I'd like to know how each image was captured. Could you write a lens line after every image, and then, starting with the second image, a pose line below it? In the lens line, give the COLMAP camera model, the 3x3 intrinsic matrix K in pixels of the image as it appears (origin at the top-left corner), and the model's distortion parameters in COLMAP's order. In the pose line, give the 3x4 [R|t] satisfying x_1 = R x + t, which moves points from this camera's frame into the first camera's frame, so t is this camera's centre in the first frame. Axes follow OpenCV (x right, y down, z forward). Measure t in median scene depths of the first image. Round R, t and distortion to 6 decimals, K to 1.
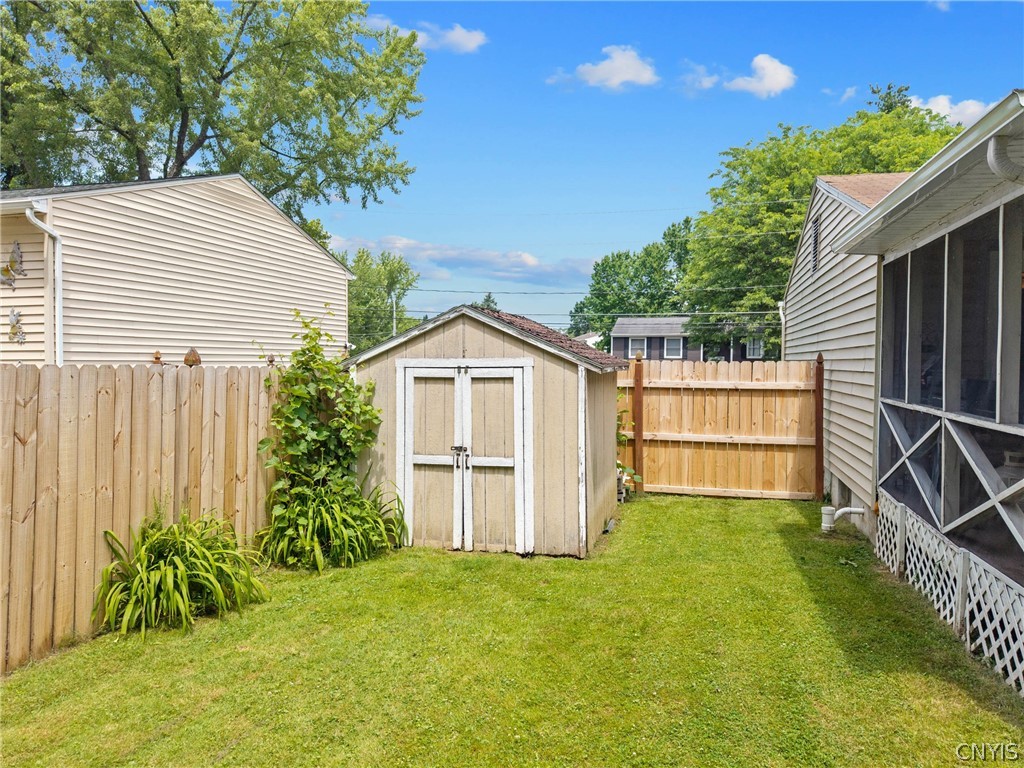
lens RADIAL K [[731.4, 0, 512.0], [0, 731.4, 384.0], [0, 0, 1]] dist [0.007712, -0.001459]
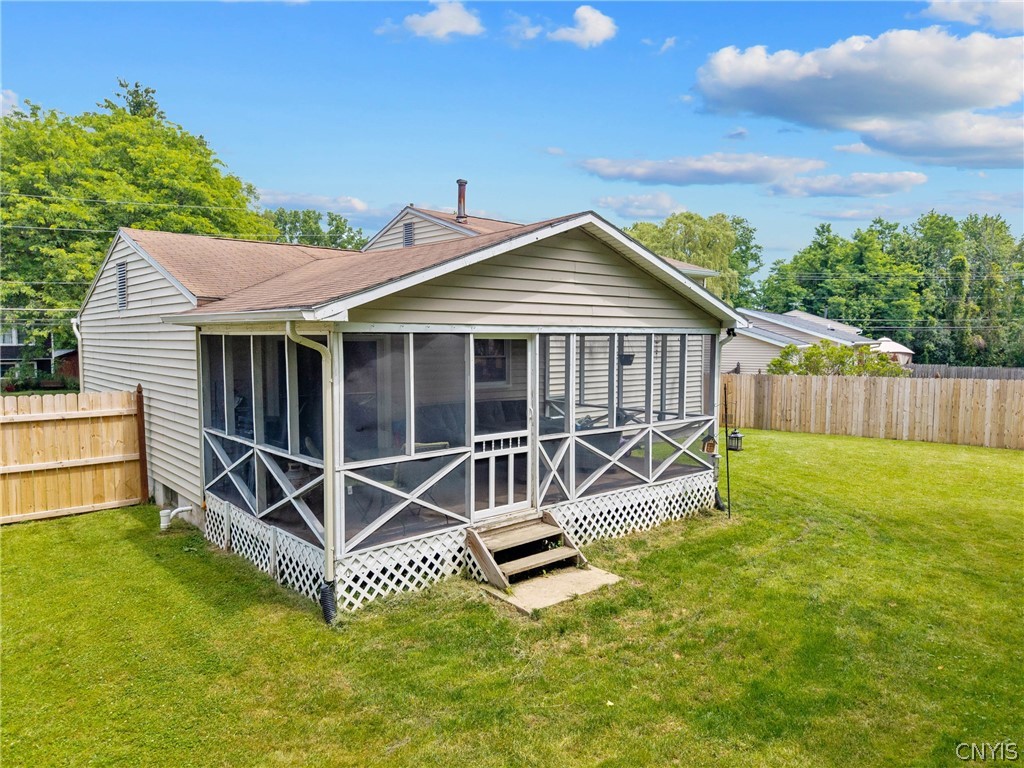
lens RADIAL K [[702.7, 0, 517.3], [0, 702.7, 357.4], [0, 0, 1]] dist [0.002763, -0.005275]
pose [[0.569928, -0.036934, 0.820864, -0.204028], [0.038931, 0.999081, 0.017922, -0.091285], [-0.820772, 0.021743, 0.570842, -0.216582]]
